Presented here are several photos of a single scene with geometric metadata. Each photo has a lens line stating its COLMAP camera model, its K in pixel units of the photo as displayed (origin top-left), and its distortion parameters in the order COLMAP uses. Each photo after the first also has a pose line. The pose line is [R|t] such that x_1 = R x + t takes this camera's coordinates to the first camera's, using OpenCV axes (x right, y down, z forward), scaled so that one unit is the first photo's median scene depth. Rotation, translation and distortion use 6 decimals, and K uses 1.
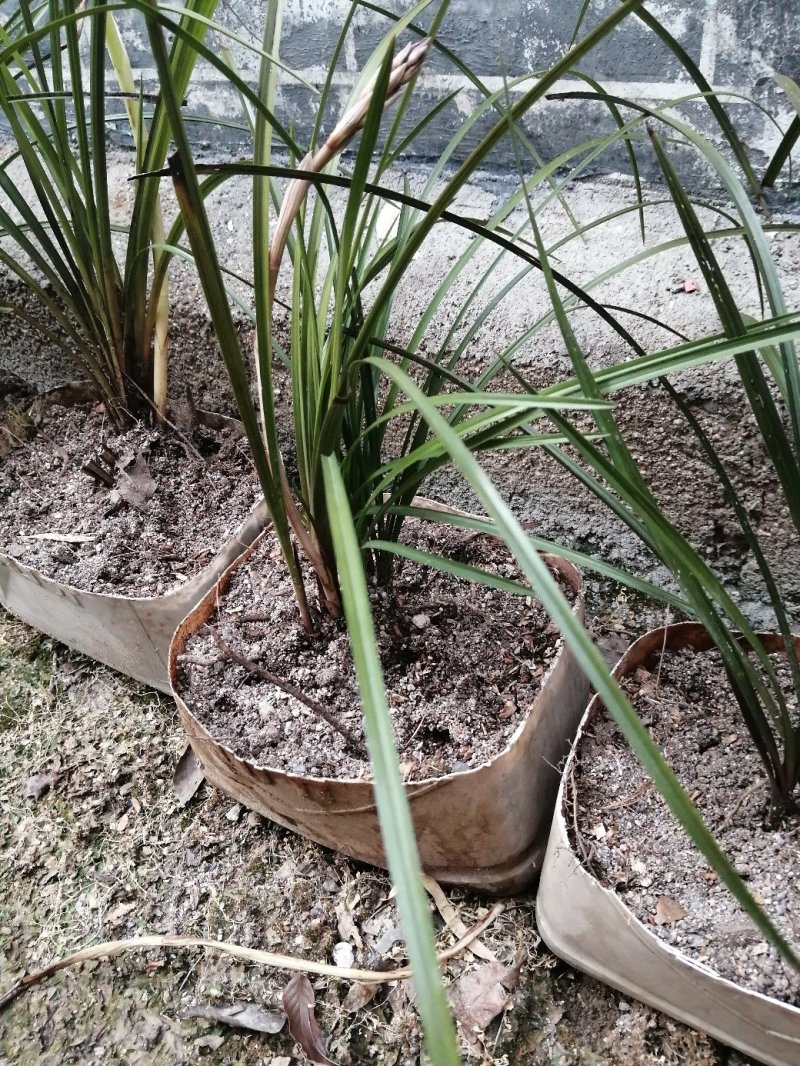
lens RADIAL K [[817.8, 0, 402.3], [0, 817.8, 527.8], [0, 0, 1]] dist [0.007041, -0.037509]
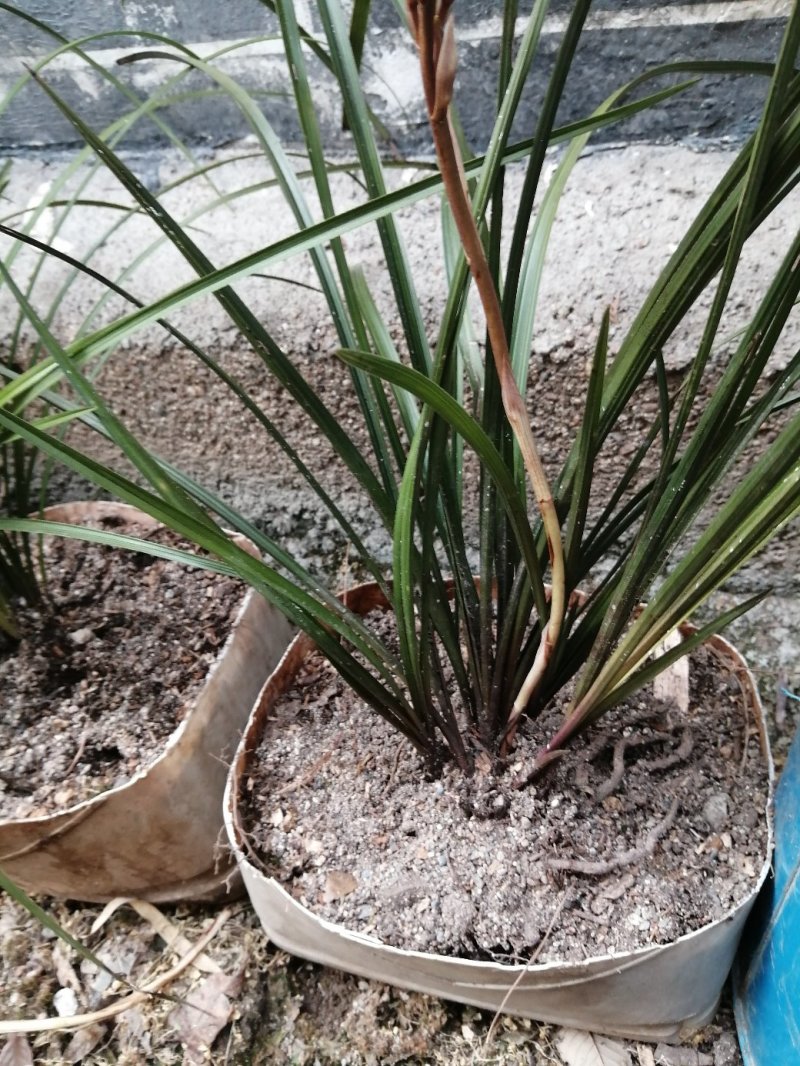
lens RADIAL K [[817.8, 0, 407.2], [0, 817.8, 528.4], [0, 0, 1]] dist [0.007041, -0.037509]
pose [[0.974765, -0.177837, 0.134934, 0.288217], [0.176165, 0.984060, 0.024334, 0.037166], [-0.137111, 0.000051, 0.990556, 0.028328]]
